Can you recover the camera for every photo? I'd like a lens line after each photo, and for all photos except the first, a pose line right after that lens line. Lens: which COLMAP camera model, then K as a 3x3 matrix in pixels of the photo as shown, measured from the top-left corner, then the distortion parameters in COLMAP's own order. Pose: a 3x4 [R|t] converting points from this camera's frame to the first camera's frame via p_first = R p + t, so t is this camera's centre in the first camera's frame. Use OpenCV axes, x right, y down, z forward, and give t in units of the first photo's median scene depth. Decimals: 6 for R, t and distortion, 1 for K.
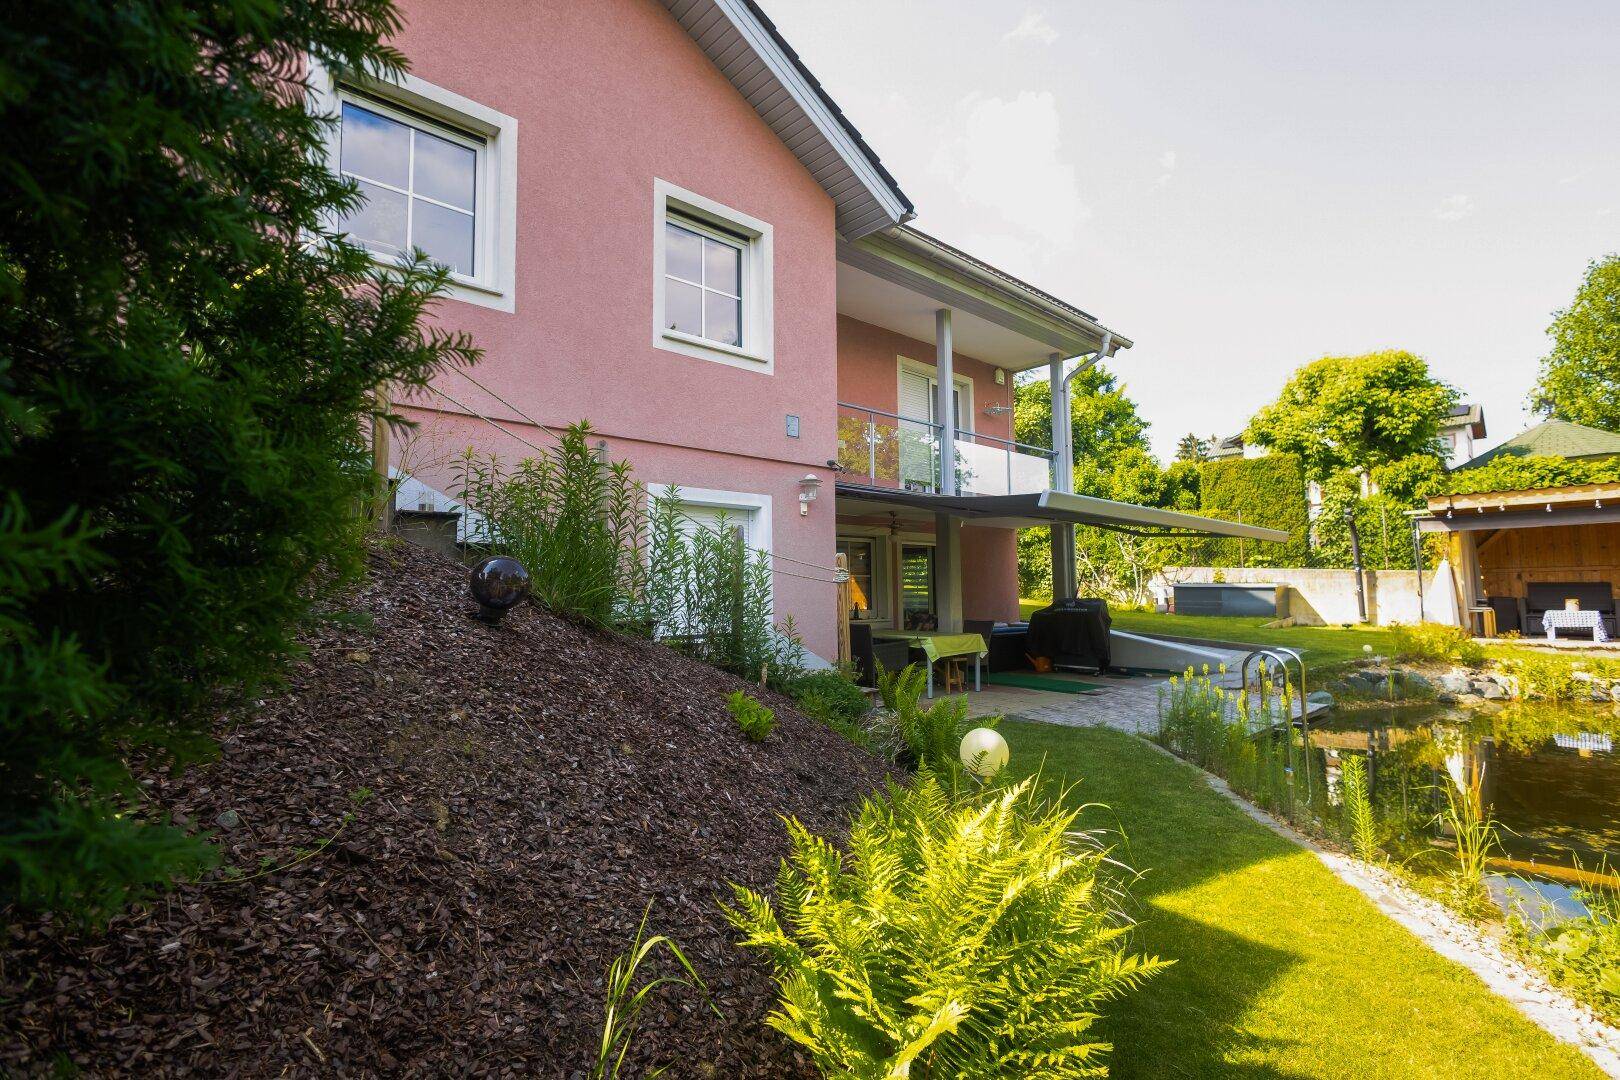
lens RADIAL K [[735.1, 0, 826.7], [0, 735.1, 538.6], [0, 0, 1]] dist [0.005976, 0.001059]
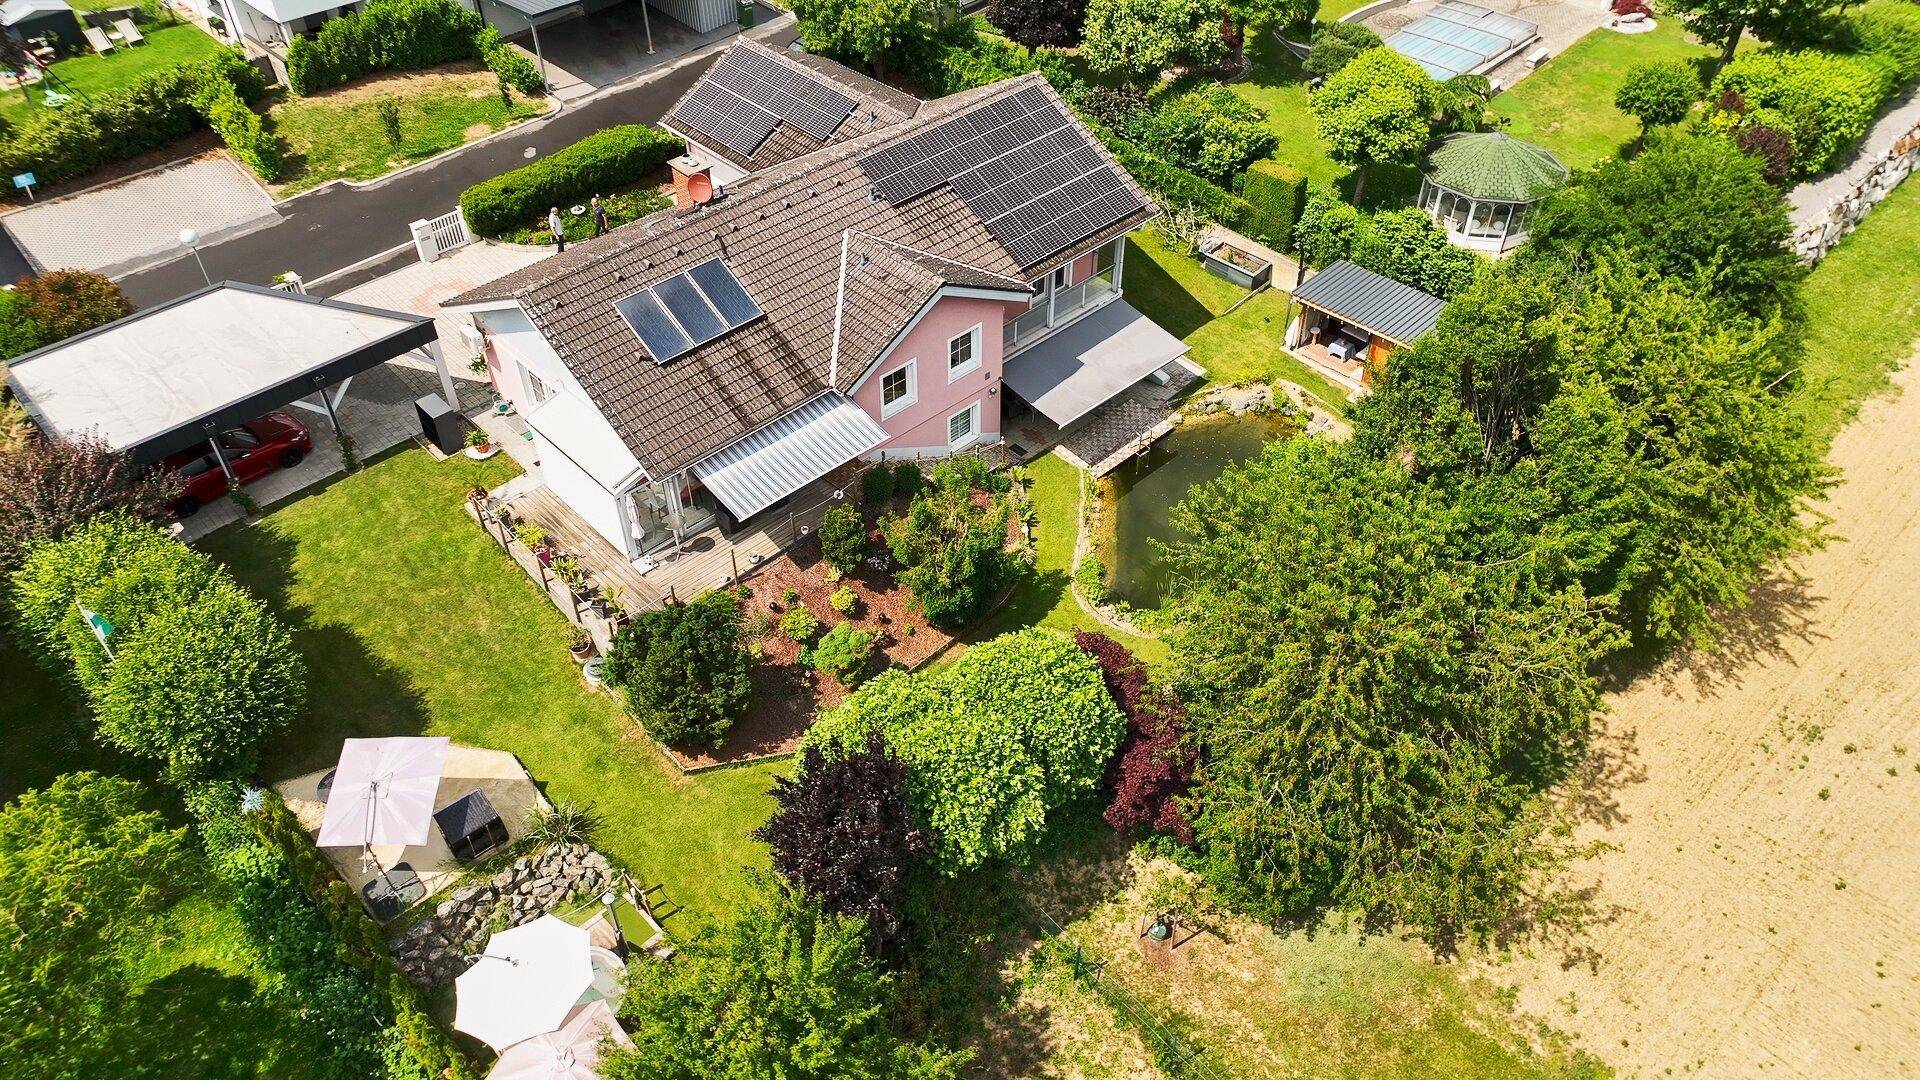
lens RADIAL K [[1345.0, 0, 945.8], [0, 1345.0, 529.7], [0, 0, 1]] dist [-0.004455, 0.021817]
pose [[0.999917, -0.011757, 0.005188, -0.112307], [0.004369, 0.690659, 0.723168, -1.607833], [-0.012086, -0.723085, 0.690653, -1.409620]]
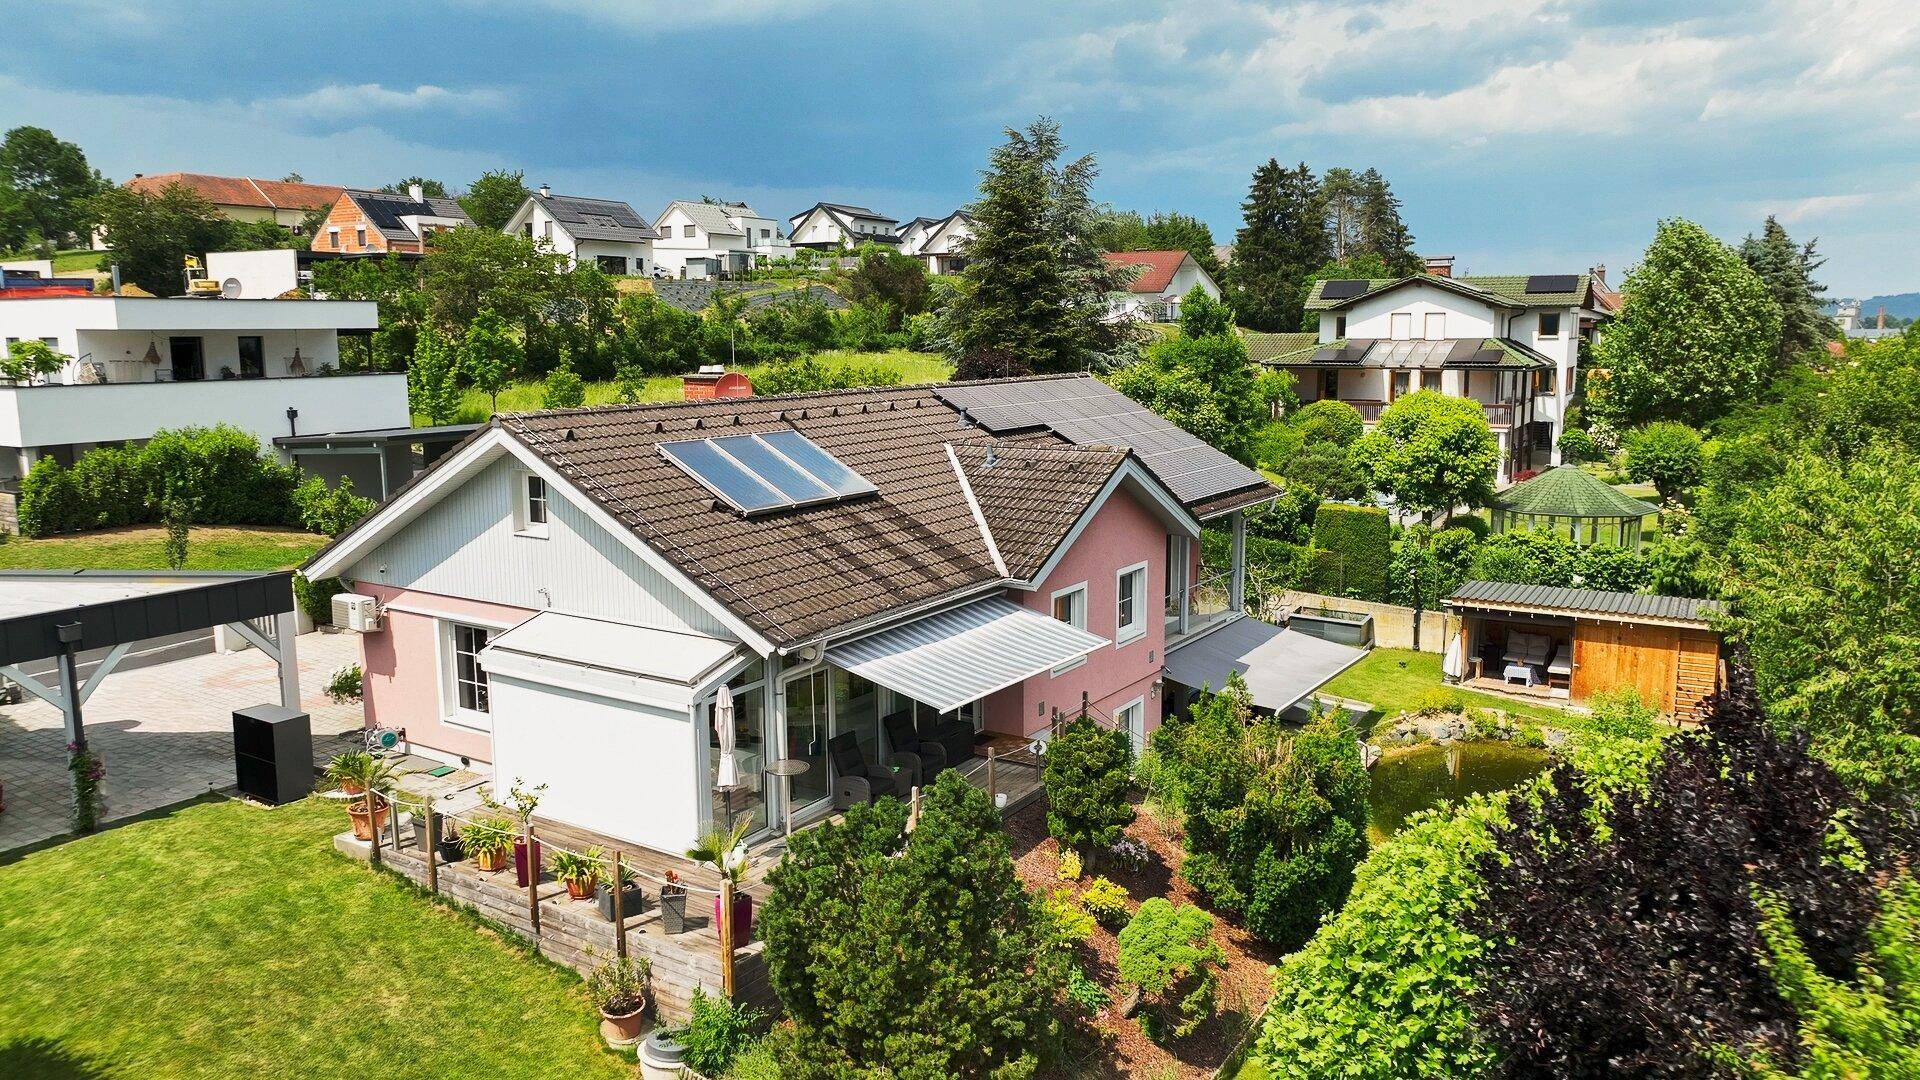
lens RADIAL K [[1345.0, 0, 950.1], [0, 1345.0, 537.3], [0, 0, 1]] dist [-0.004455, 0.021817]
pose [[0.969634, -0.036554, 0.241813, -0.644433], [-0.018929, 0.974583, 0.223227, -0.567068], [-0.243826, -0.221026, 0.944297, -1.002767]]
